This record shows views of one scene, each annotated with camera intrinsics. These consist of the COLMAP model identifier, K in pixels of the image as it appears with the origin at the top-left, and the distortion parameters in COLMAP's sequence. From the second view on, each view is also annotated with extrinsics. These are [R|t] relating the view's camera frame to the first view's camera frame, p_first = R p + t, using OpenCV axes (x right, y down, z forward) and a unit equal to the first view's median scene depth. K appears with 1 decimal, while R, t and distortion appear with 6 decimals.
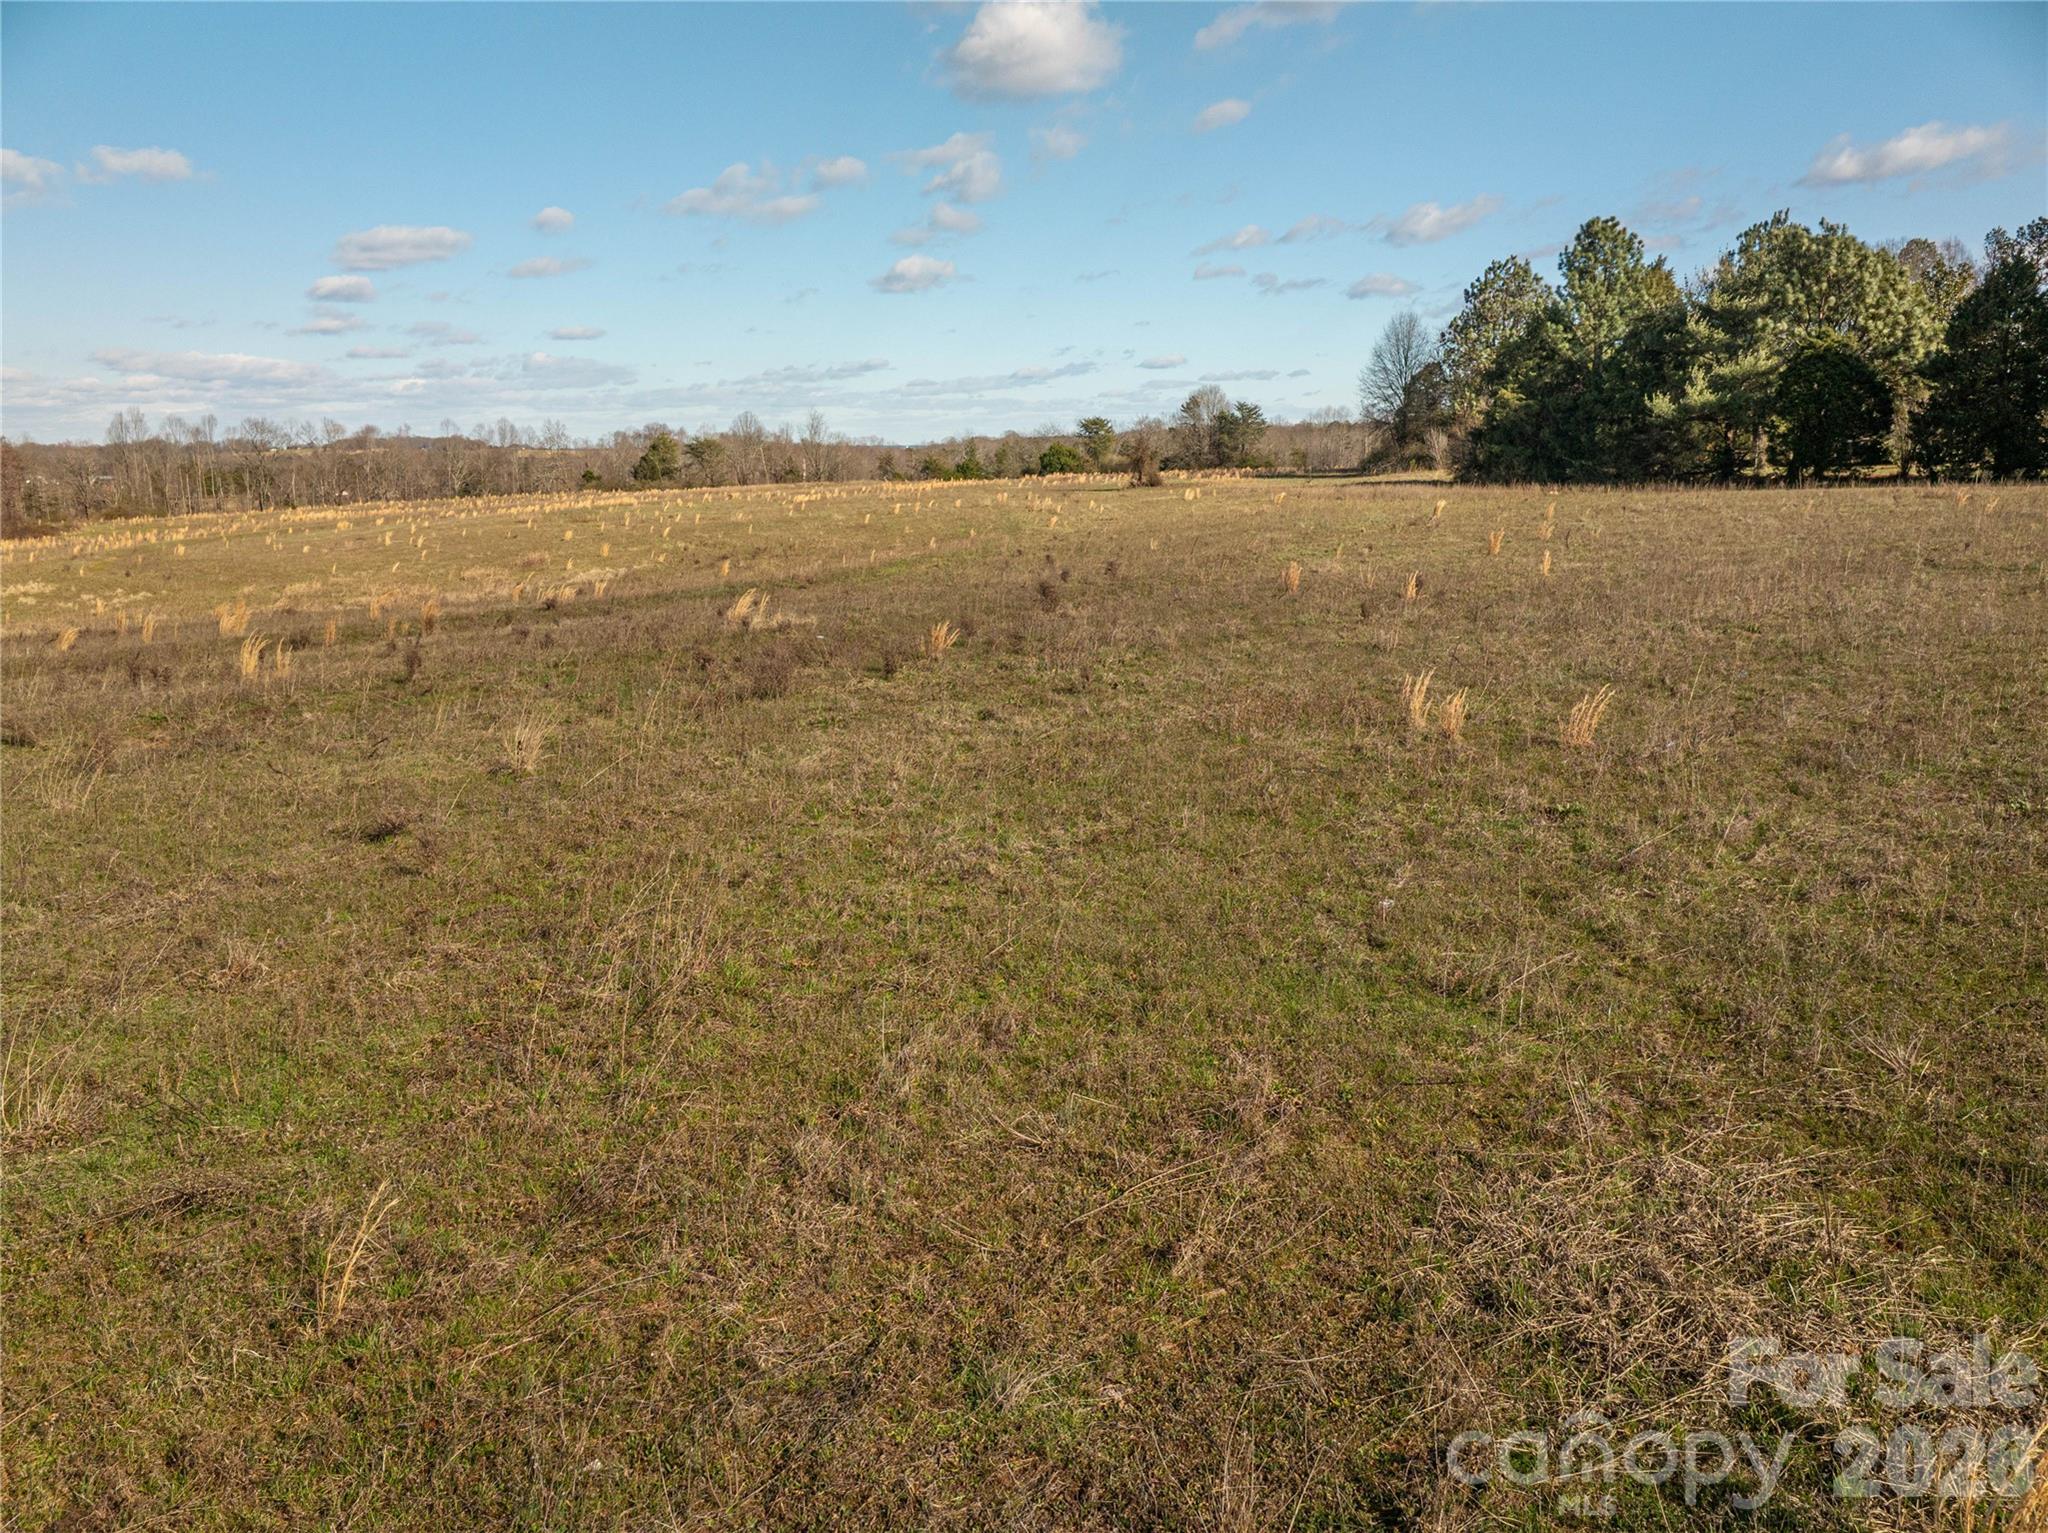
lens RADIAL K [[1428.5, 0, 1025.2], [0, 1428.5, 771.7], [0, 0, 1]] dist [-0.045570, 0.020838]
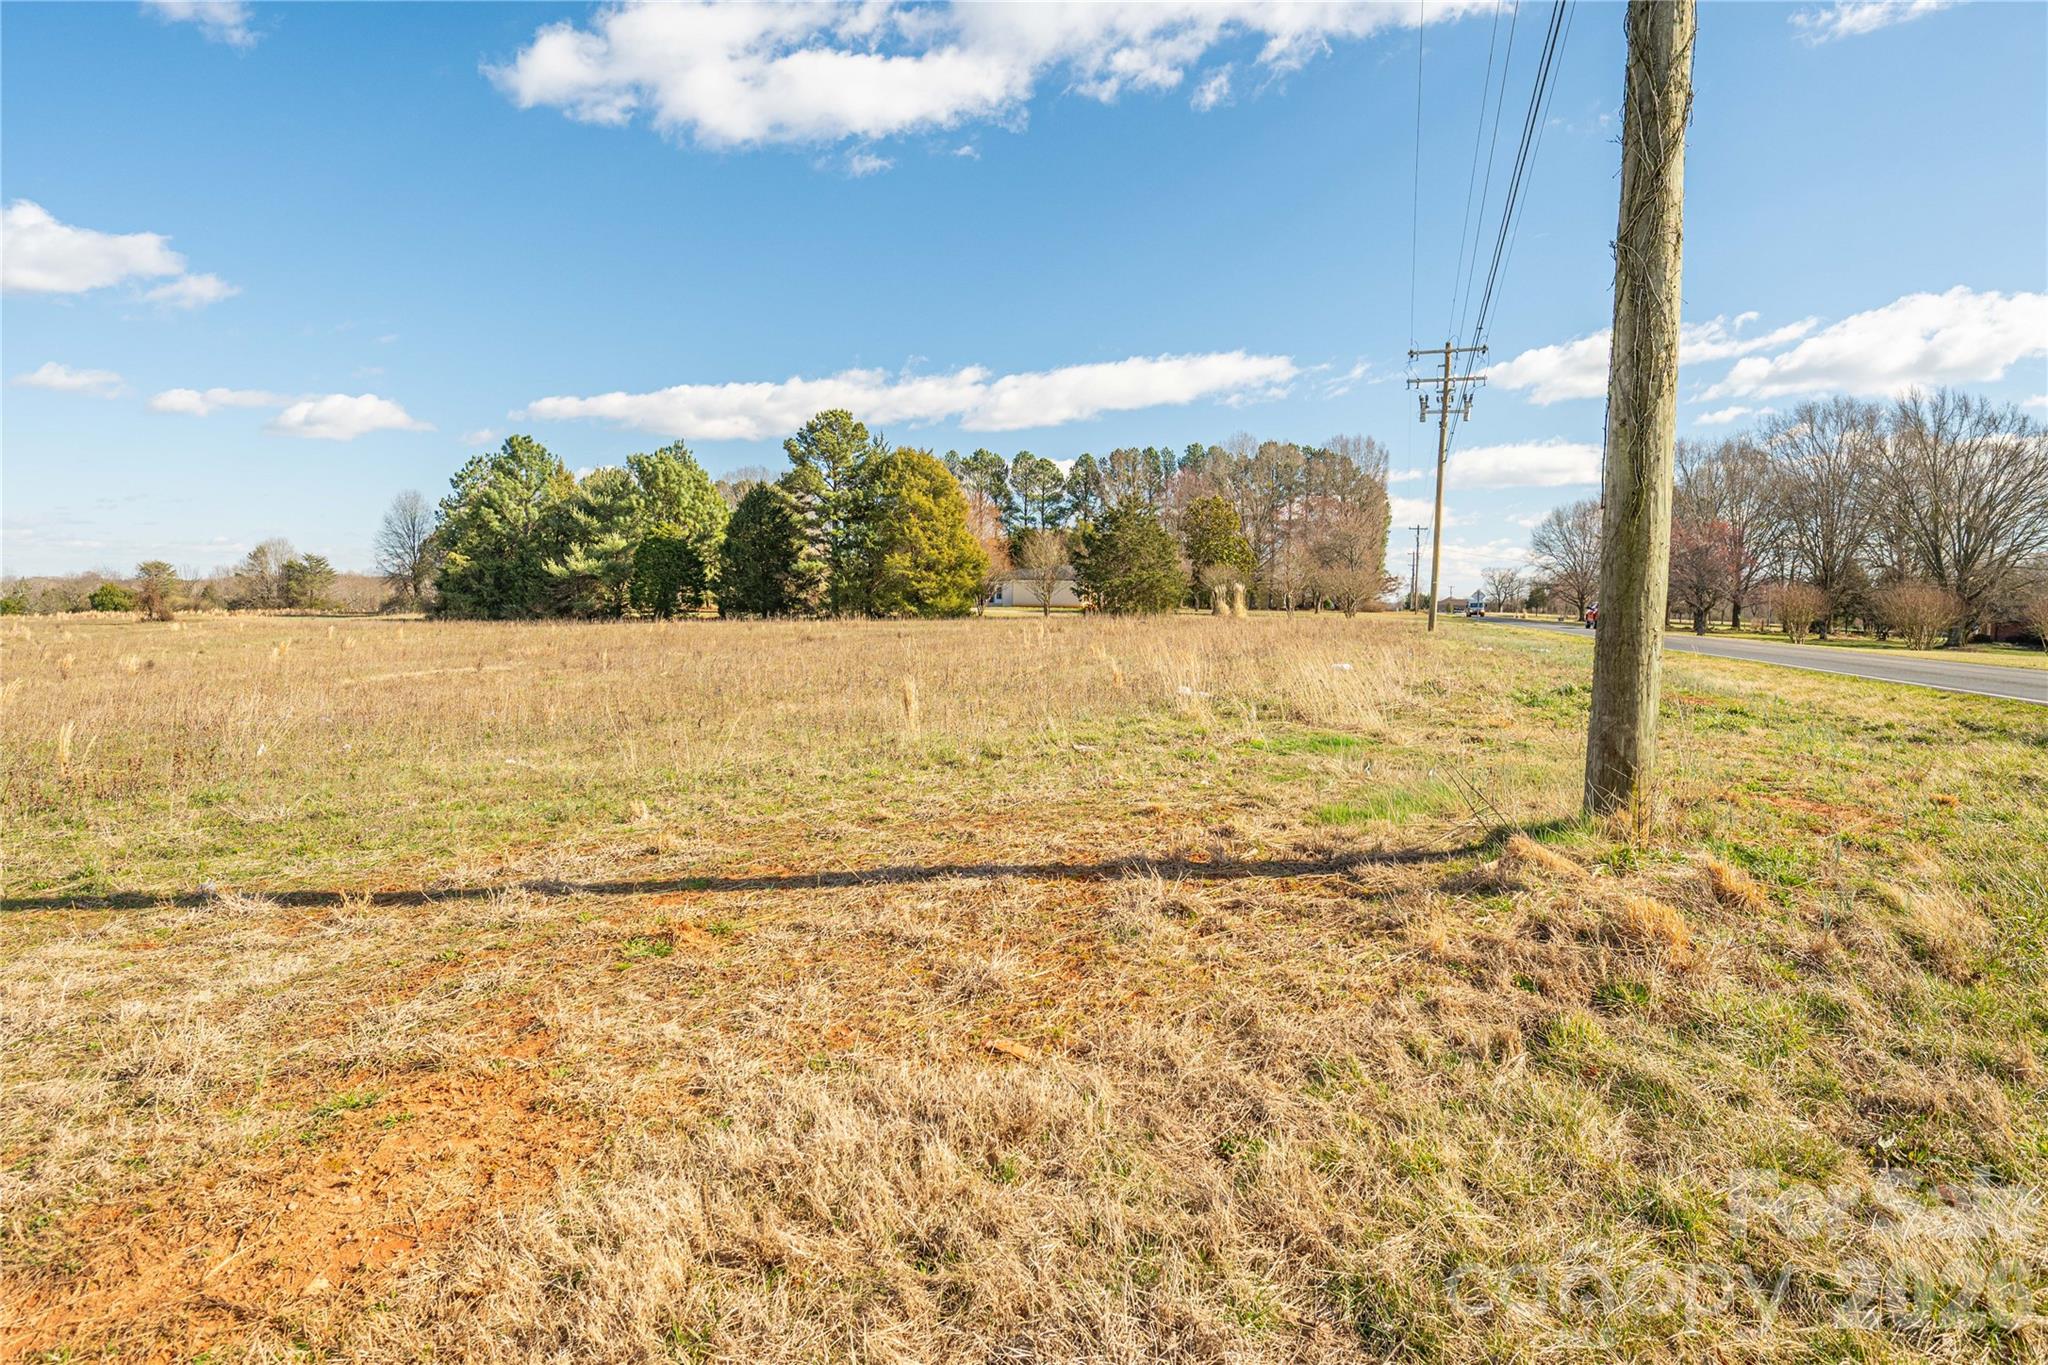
lens RADIAL K [[1217.0, 0, 1027.0], [0, 1217.0, 680.1], [0, 0, 1]] dist [-0.002044, 0.002462]
pose [[0.808525, -0.012889, 0.588321, 0.111578], [0.106542, 0.986444, -0.124809, 0.060828], [-0.578737, 0.163592, 0.798938, -0.253269]]
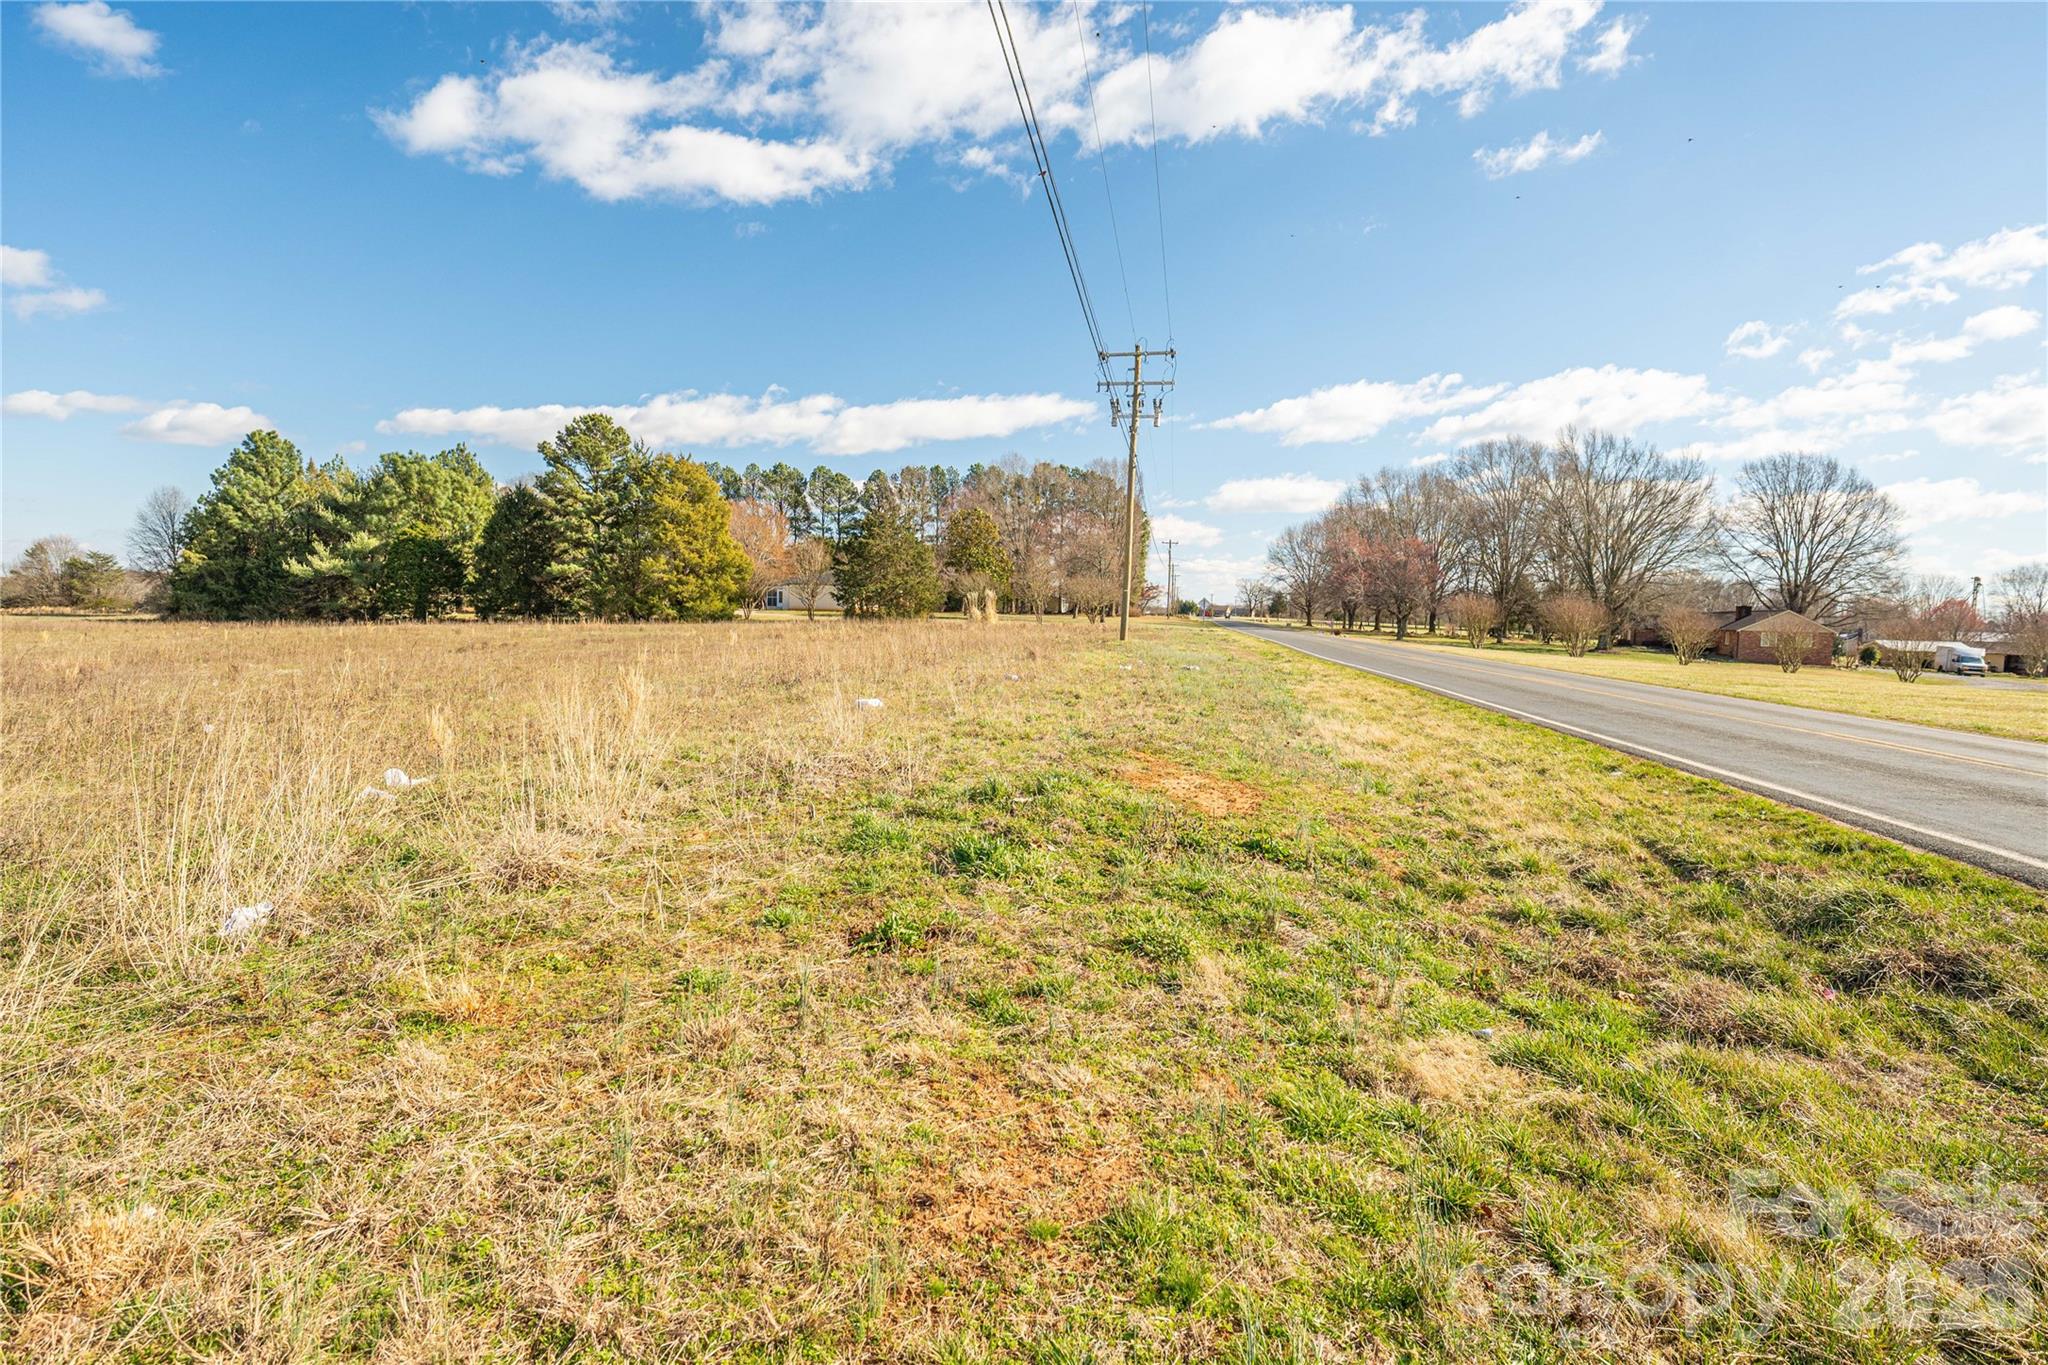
lens RADIAL K [[1054.8, 0, 1013.8], [0, 1054.8, 679.6], [0, 0, 1]] dist [-0.003063, -0.001184]
pose [[0.715906, -0.018410, 0.697954, 0.235693], [0.124988, 0.986883, -0.102172, 0.047431], [-0.686919, 0.160382, 0.708816, -0.214598]]
